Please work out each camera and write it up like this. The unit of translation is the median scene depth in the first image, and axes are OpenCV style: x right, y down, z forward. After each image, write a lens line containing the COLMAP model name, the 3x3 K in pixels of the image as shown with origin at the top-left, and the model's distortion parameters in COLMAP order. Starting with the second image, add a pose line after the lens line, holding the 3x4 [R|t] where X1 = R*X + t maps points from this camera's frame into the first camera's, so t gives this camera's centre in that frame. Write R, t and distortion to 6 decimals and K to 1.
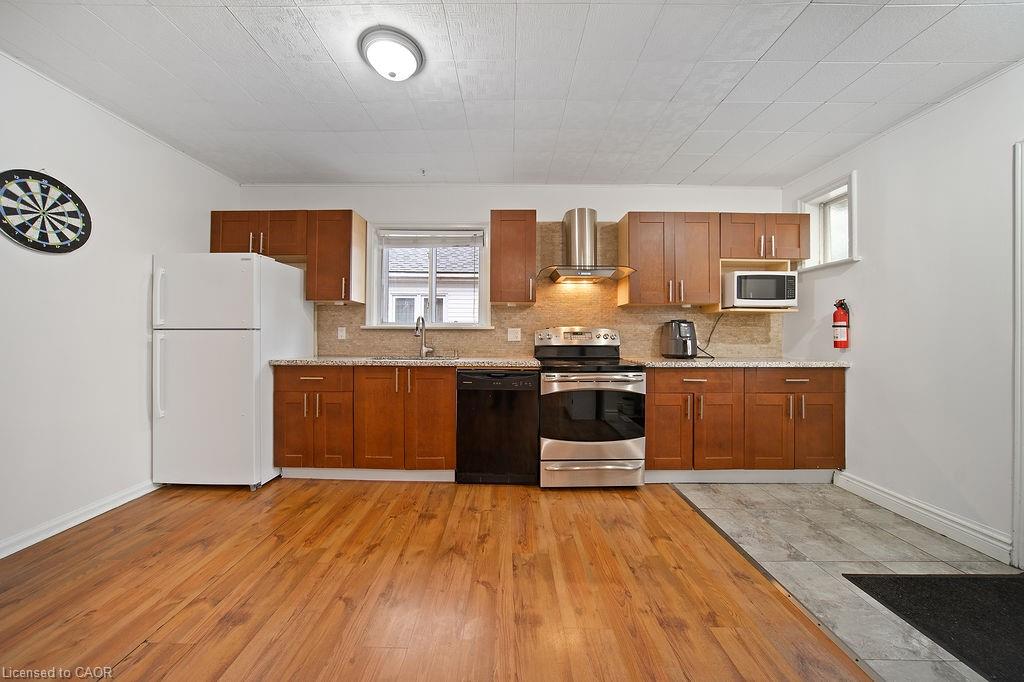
lens RADIAL K [[351.4, 0, 506.8], [0, 351.4, 334.2], [0, 0, 1]] dist [-0.029986, 0.007014]
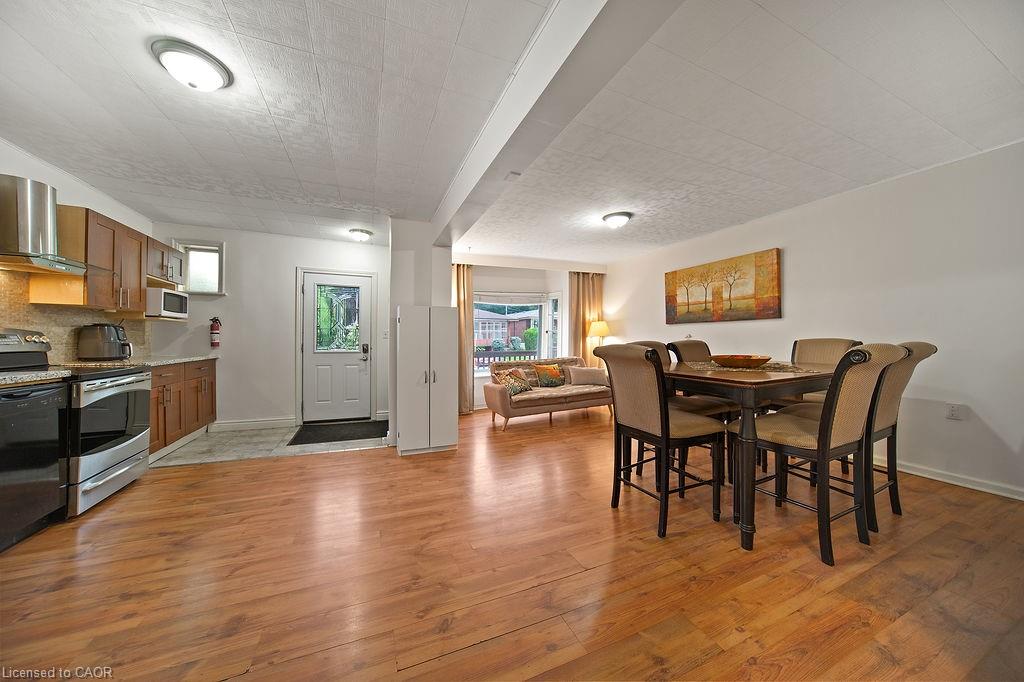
lens RADIAL K [[341.6, 0, 510.5], [0, 341.6, 340.7], [0, 0, 1]] dist [-0.034959, 0.008650]
pose [[-0.397485, -0.006787, 0.917583, -1.054648], [-0.010497, 0.999941, 0.002849, -0.007142], [-0.917549, -0.008500, -0.397533, 0.341938]]
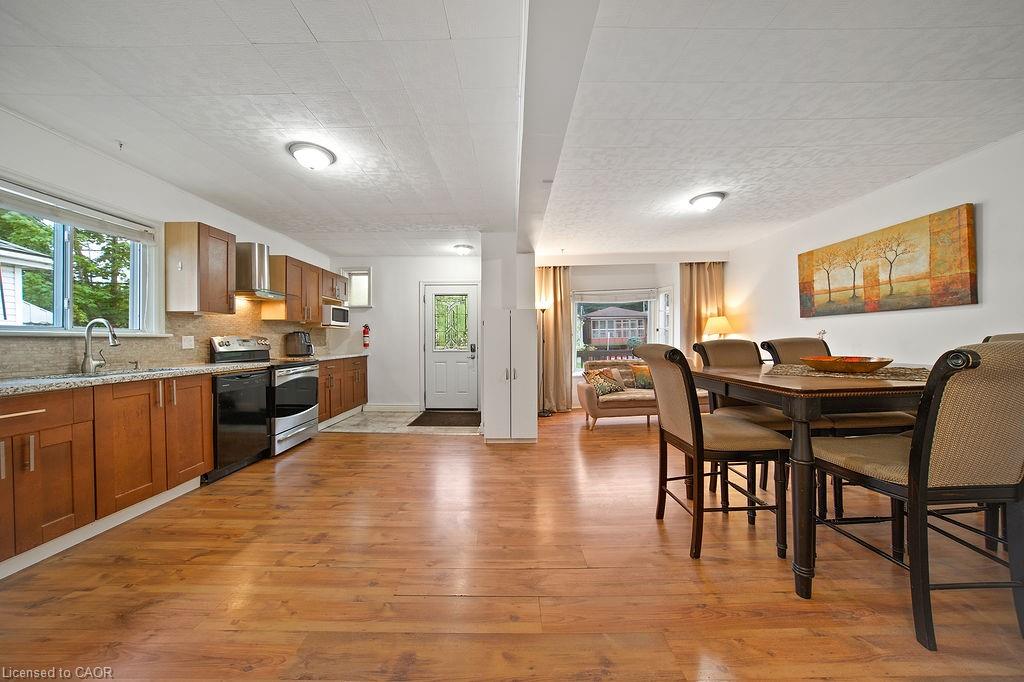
lens RADIAL K [[341.6, 0, 510.5], [0, 341.6, 340.7], [0, 0, 1]] dist [-0.034959, 0.008650]
pose [[-0.002156, -0.007259, 0.999971, -1.172751], [0.001186, 0.999973, 0.007262, -0.011635], [-0.999997, 0.001202, -0.002147, 0.097220]]
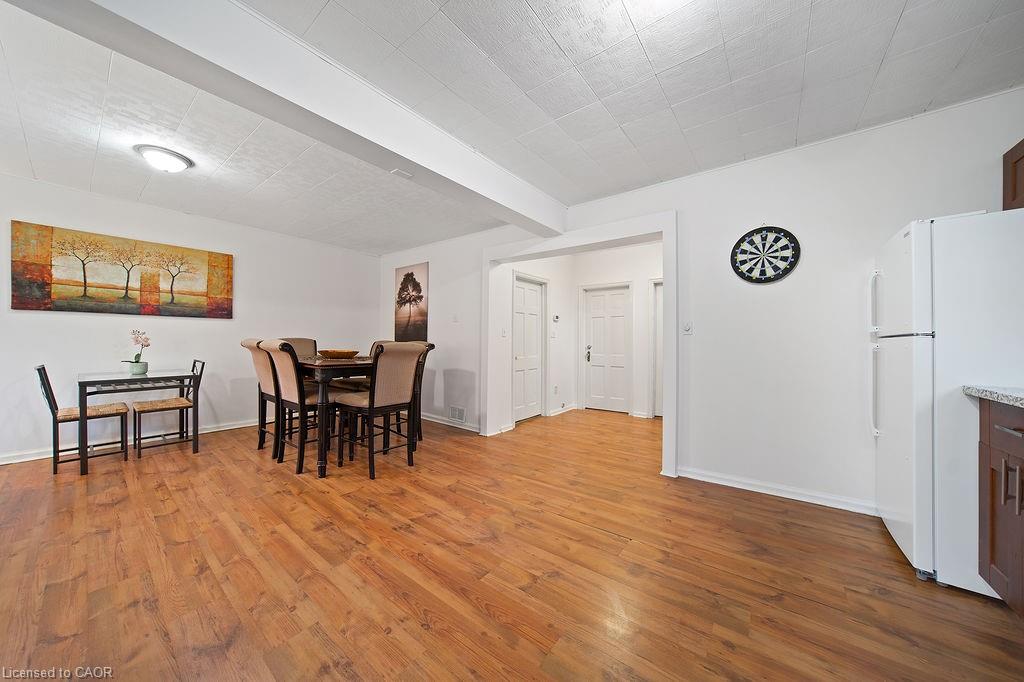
lens RADIAL K [[341.6, 0, 510.5], [0, 341.6, 340.7], [0, 0, 1]] dist [-0.034959, 0.008650]
pose [[-0.611249, -0.012589, -0.791338, 0.241867], [-0.003677, 0.999908, -0.013067, 0.008204], [0.791430, -0.005078, -0.611239, 0.731390]]
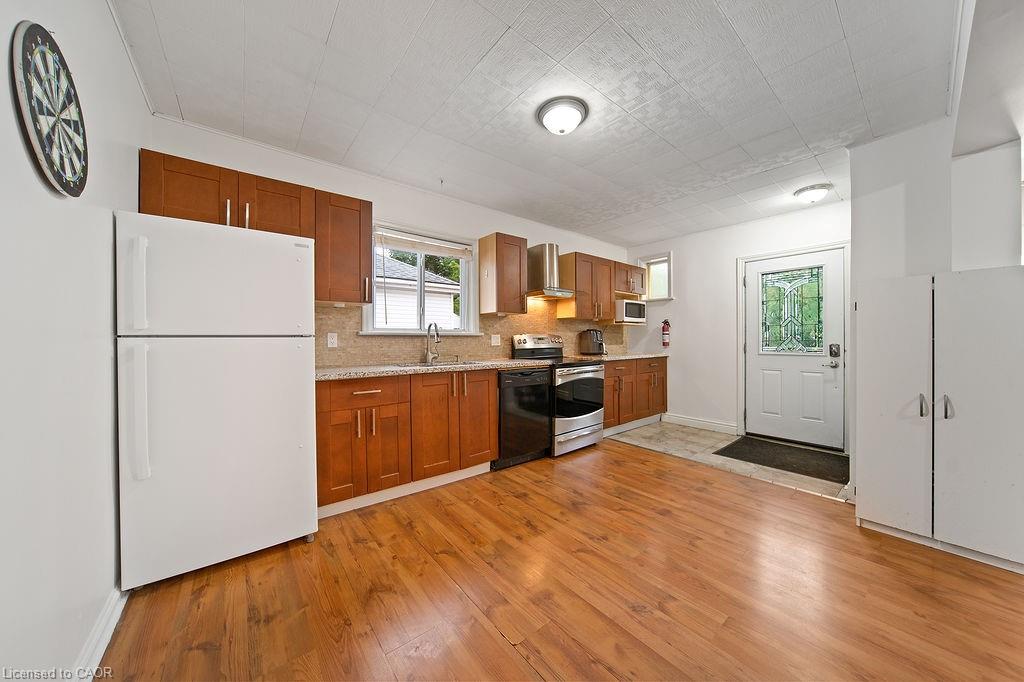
lens RADIAL K [[341.6, 0, 510.5], [0, 341.6, 340.7], [0, 0, 1]] dist [-0.034959, 0.008650]
pose [[0.776766, -0.009353, 0.629720, -0.818956], [0.005866, 0.999954, 0.007616, -0.006260], [-0.629762, -0.002222, 0.776785, 0.114555]]
